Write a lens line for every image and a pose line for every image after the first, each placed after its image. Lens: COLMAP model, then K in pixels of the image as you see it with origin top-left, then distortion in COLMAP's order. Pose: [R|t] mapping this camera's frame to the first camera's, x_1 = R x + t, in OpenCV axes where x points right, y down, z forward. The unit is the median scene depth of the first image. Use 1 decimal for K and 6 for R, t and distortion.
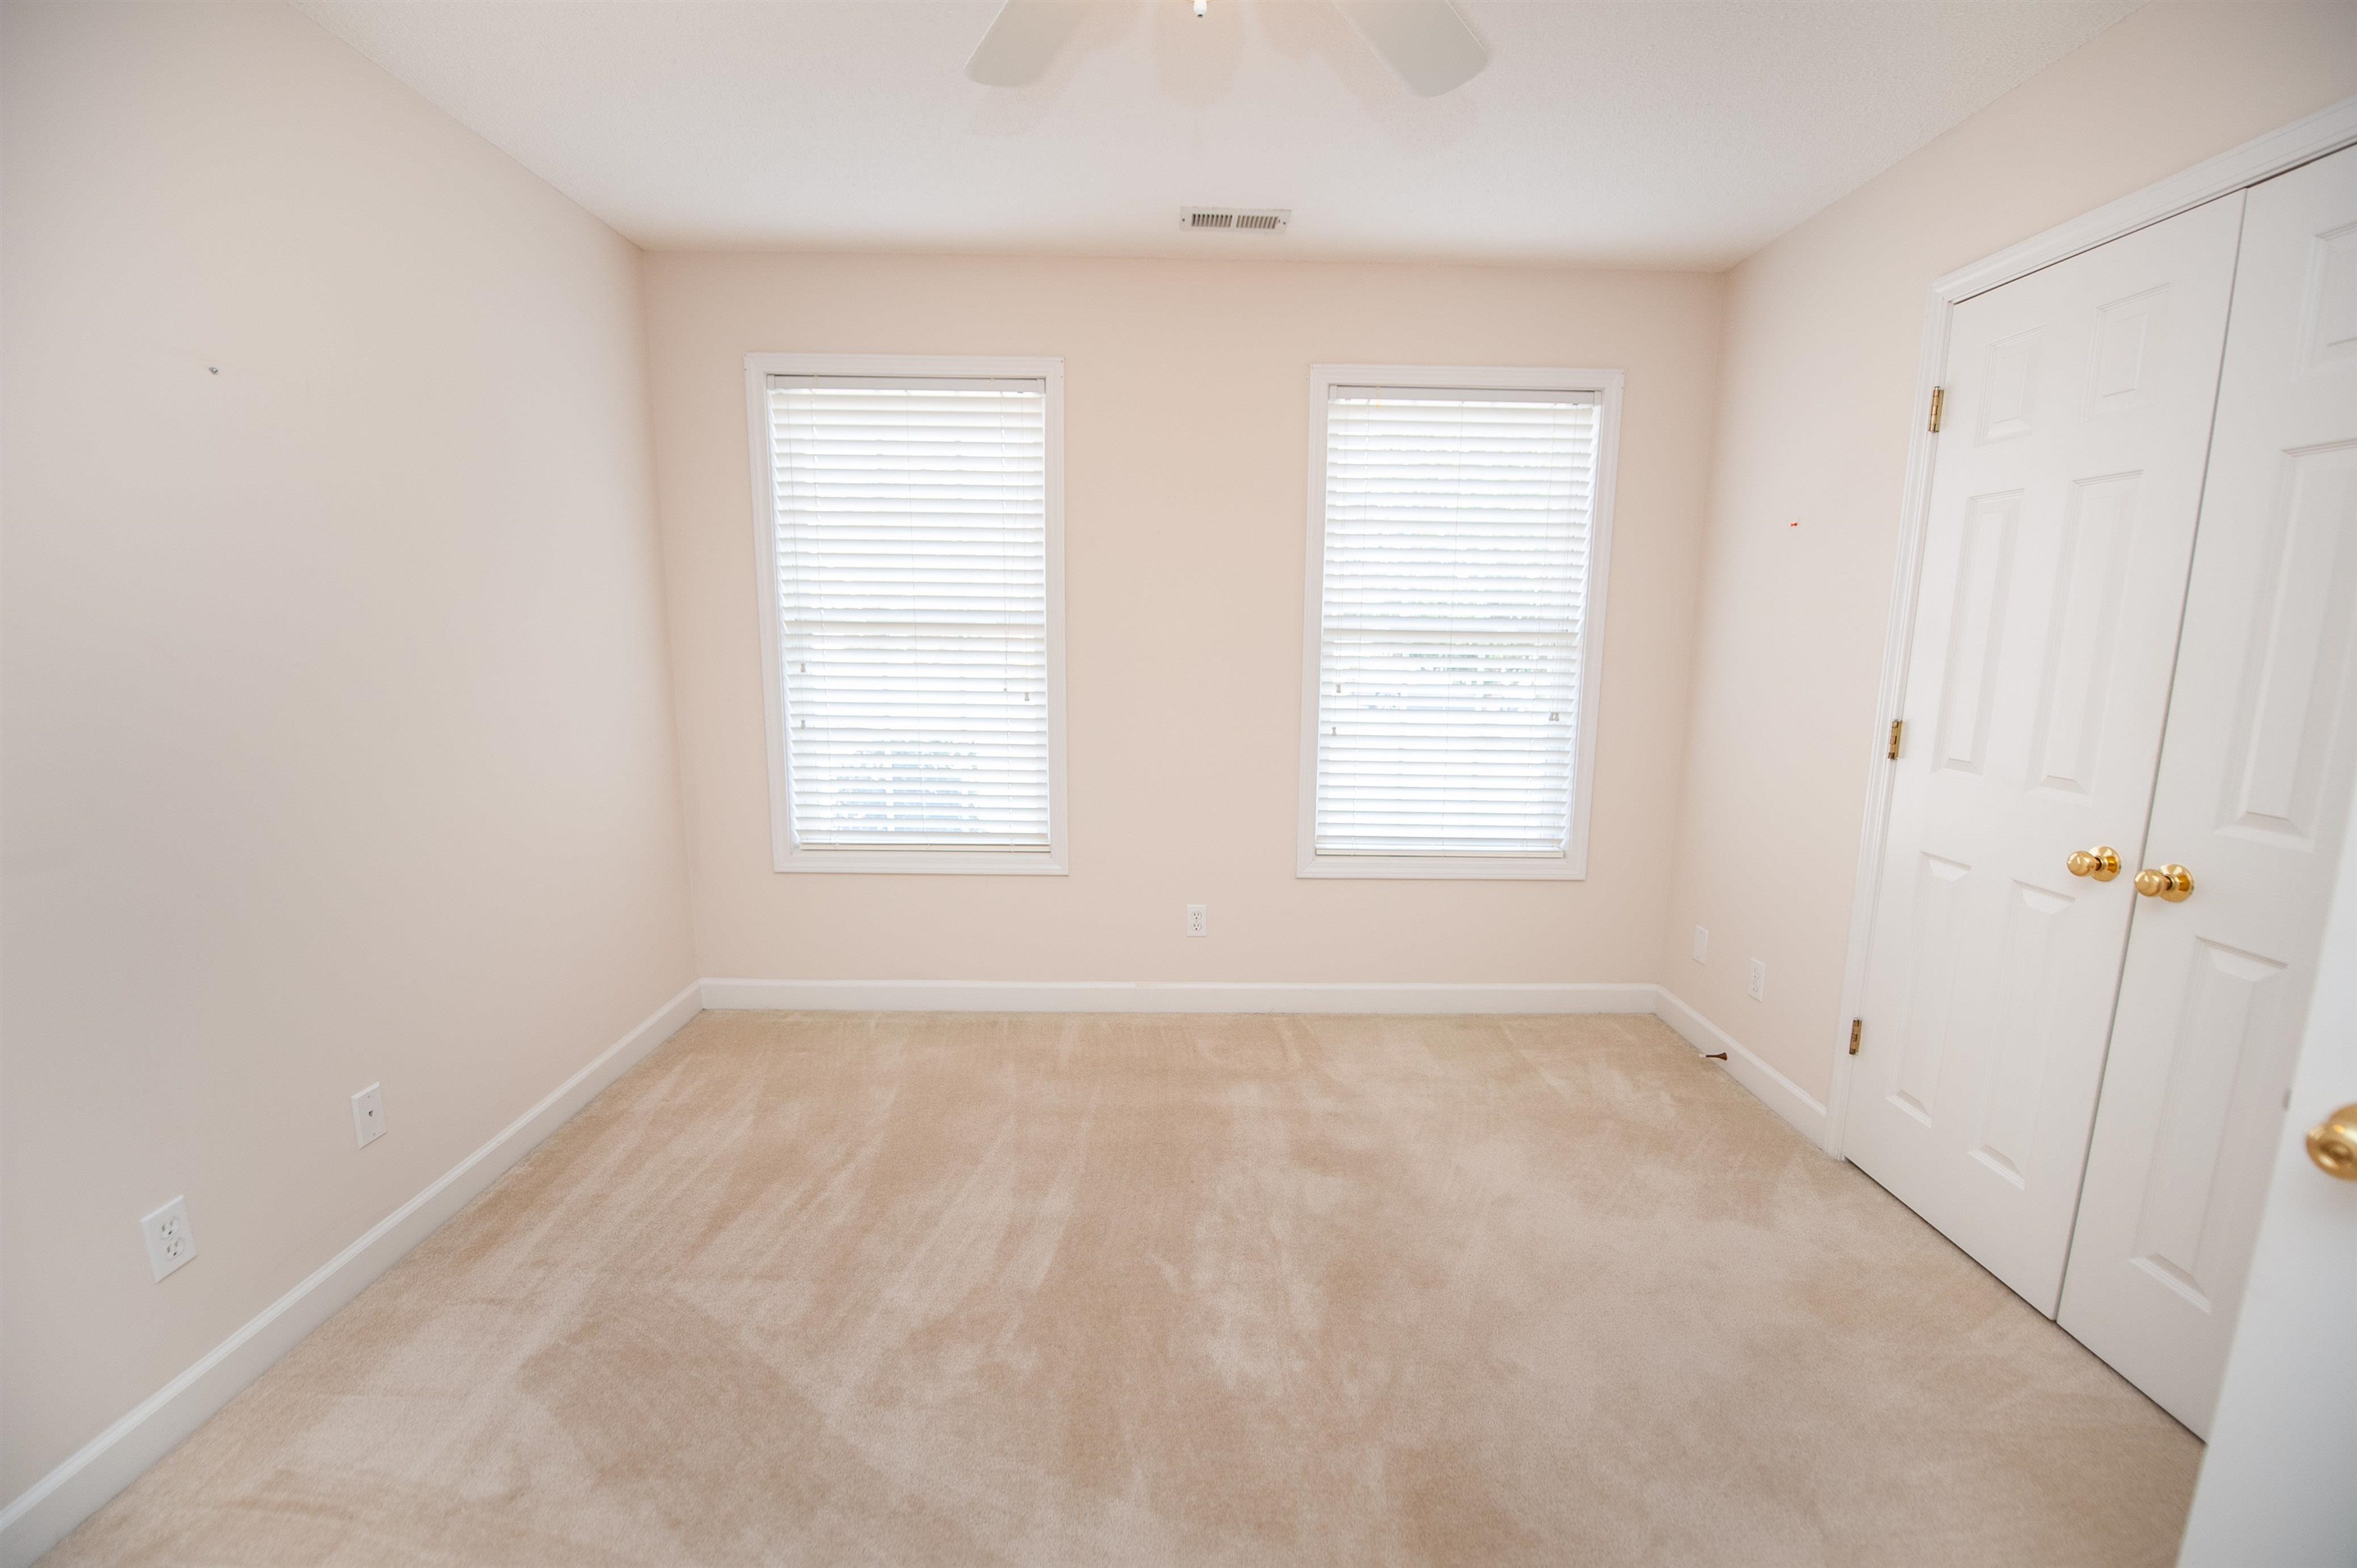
lens RADIAL K [[959.8, 0, 1181.6], [0, 959.8, 788.5], [0, 0, 1]] dist [-0.020897, -0.000412]
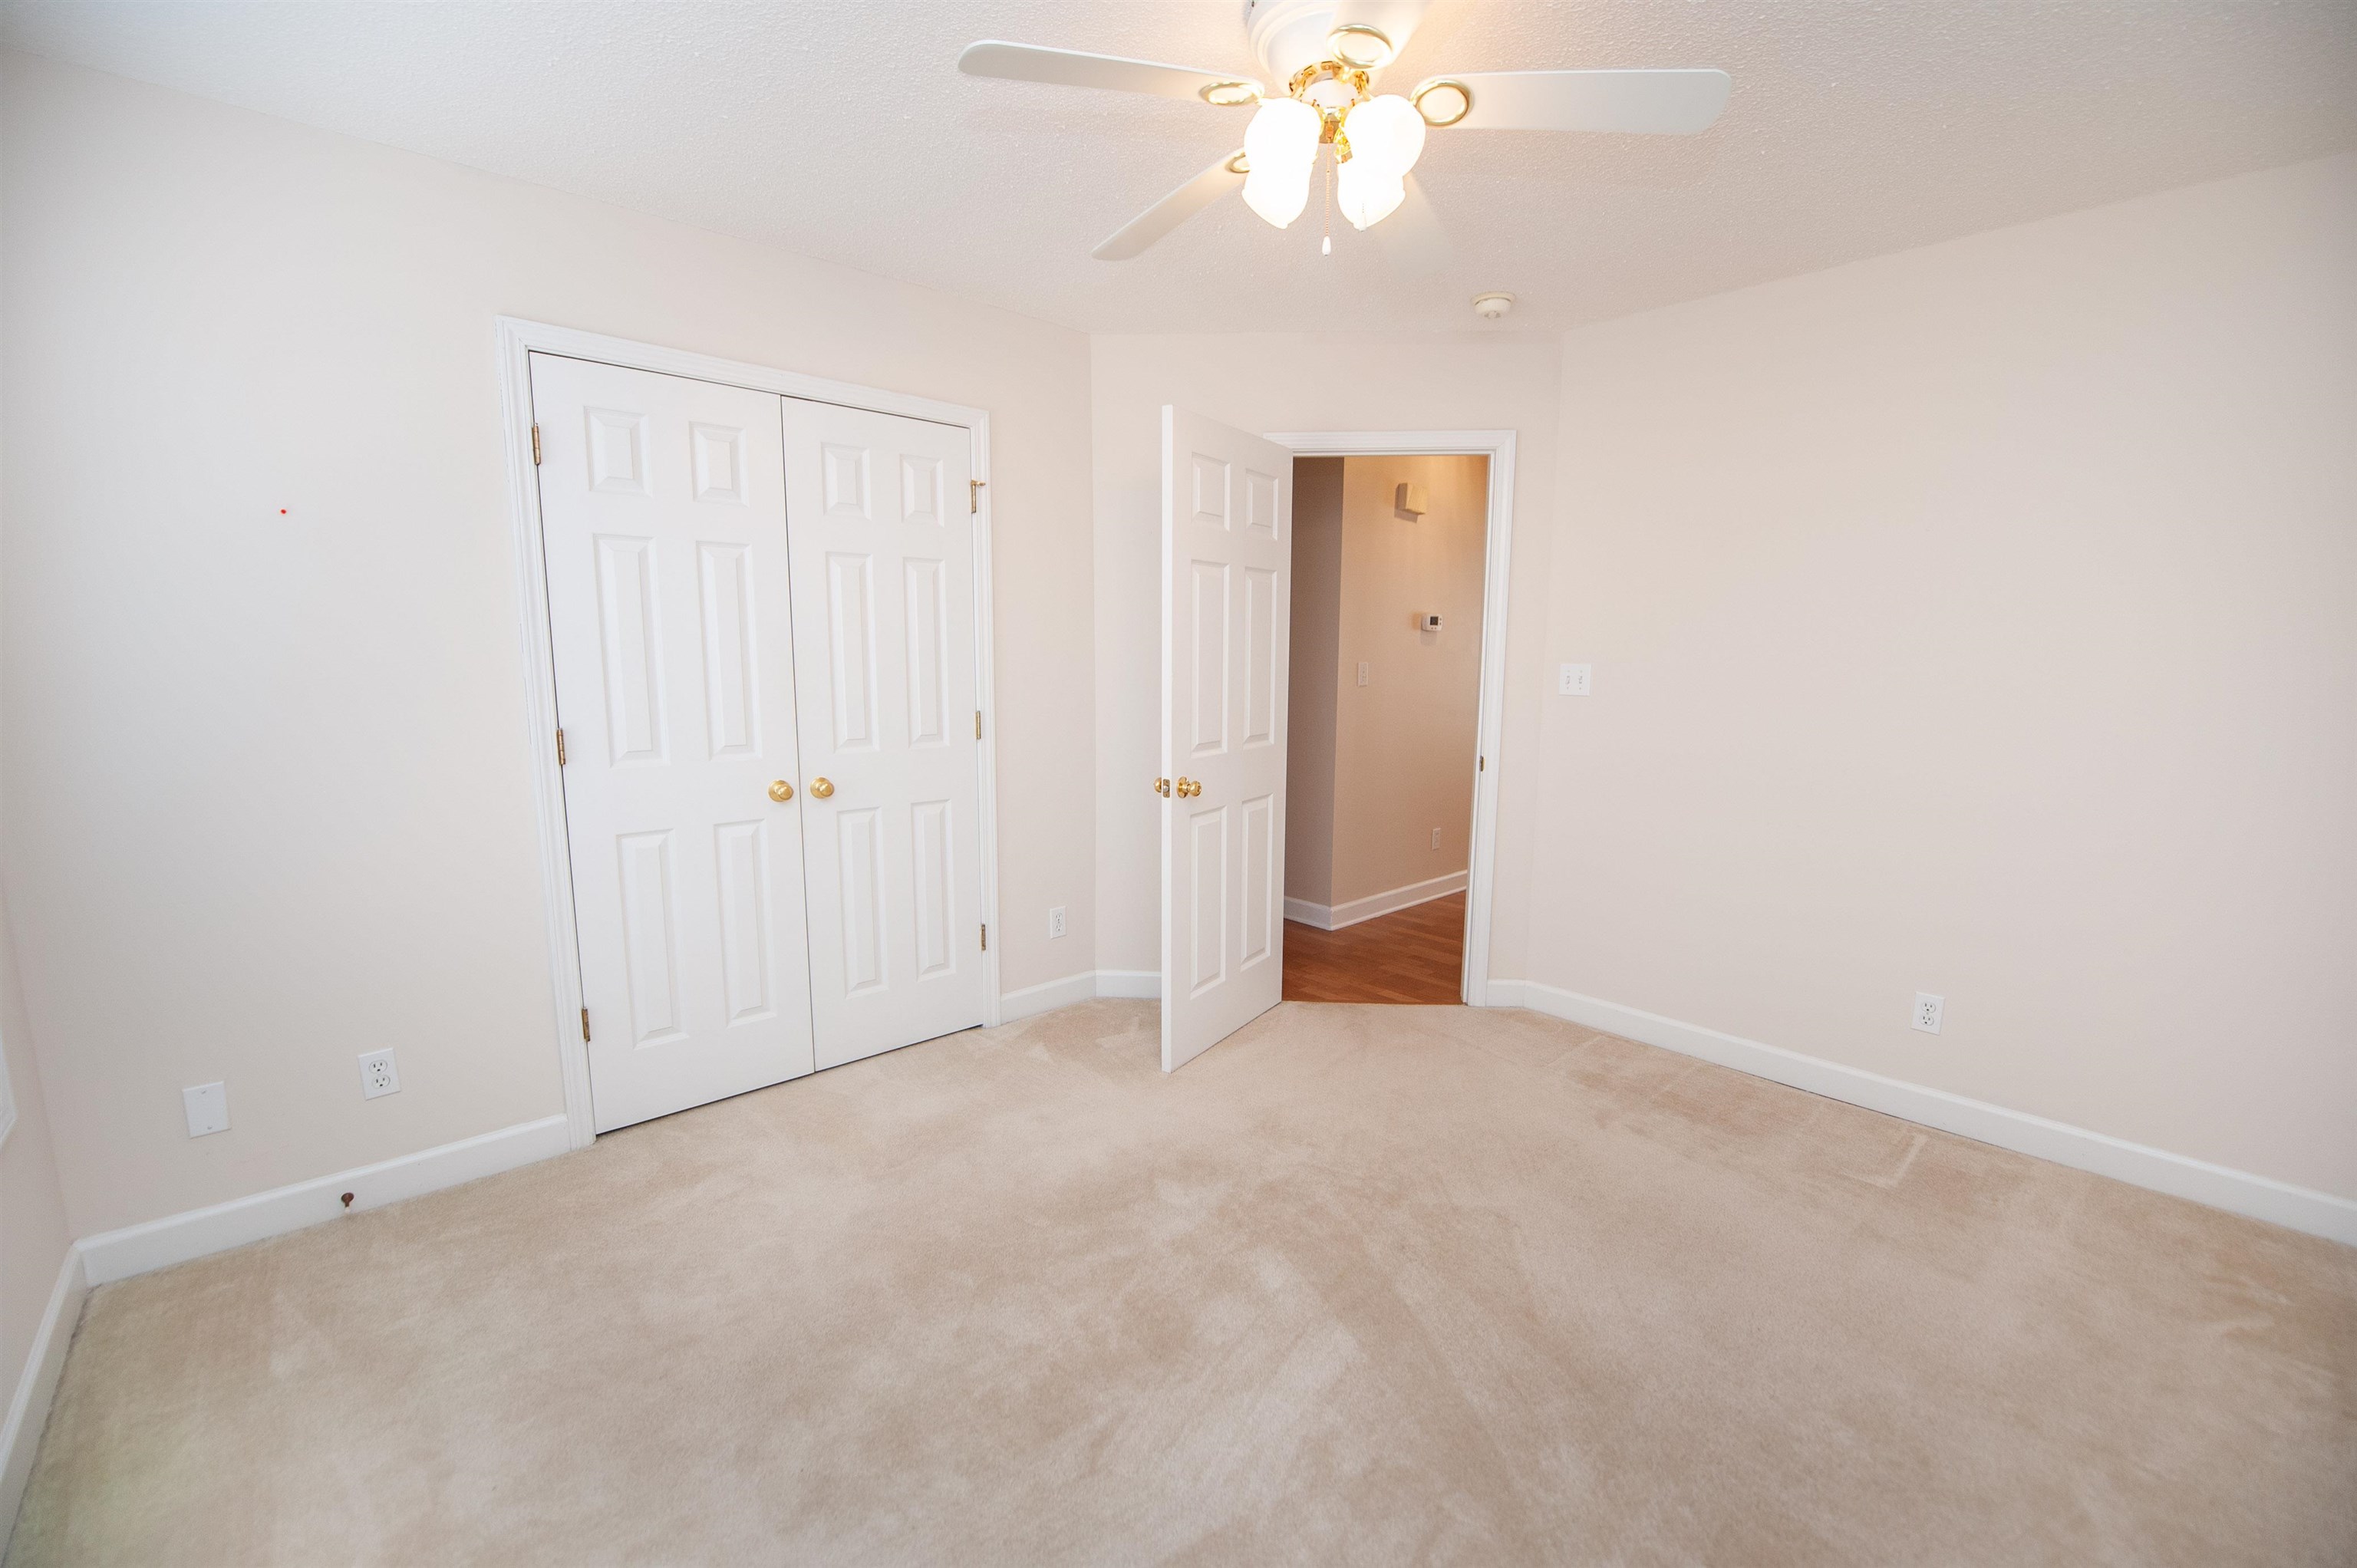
lens RADIAL K [[959.8, 0, 1181.6], [0, 959.8, 788.5], [0, 0, 1]] dist [-0.020897, -0.000412]
pose [[-0.655331, -0.141800, 0.741913, -0.552687], [0.101566, 0.956758, 0.272576, -0.247165], [-0.748483, 0.253981, -0.612591, 1.249442]]
